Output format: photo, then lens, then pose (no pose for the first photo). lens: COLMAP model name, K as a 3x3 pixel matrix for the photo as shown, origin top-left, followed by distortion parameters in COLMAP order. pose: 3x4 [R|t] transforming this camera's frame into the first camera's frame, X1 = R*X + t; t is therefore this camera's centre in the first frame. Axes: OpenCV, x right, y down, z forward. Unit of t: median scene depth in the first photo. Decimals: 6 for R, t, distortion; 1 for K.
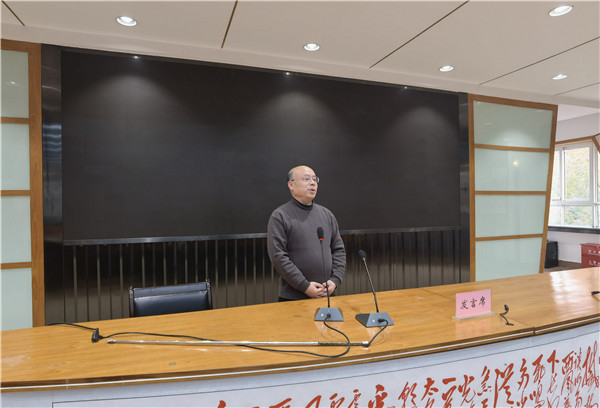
lens RADIAL K [[352.6, 0, 305.8], [0, 352.6, 203.8], [0, 0, 1]] dist [-0.019087, -0.000789]
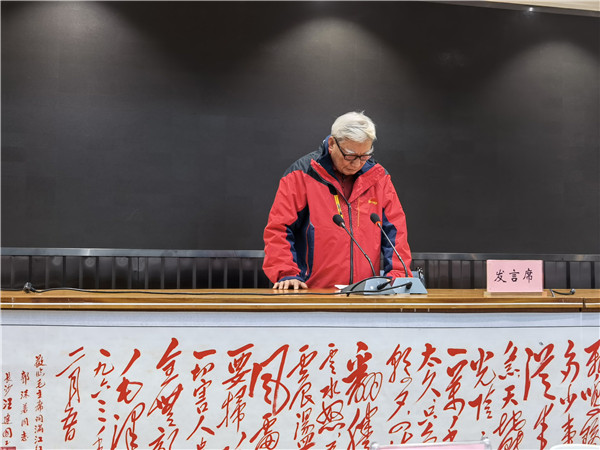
lens RADIAL K [[730.0, 0, 292.1], [0, 730.0, 213.2], [0, 0, 1]] dist [0.022808, 0.000000]
pose [[0.990574, 0.017087, -0.135907, 0.251497], [-0.026590, 0.997303, -0.068415, 0.305889], [0.134371, 0.071383, 0.988357, -0.676974]]
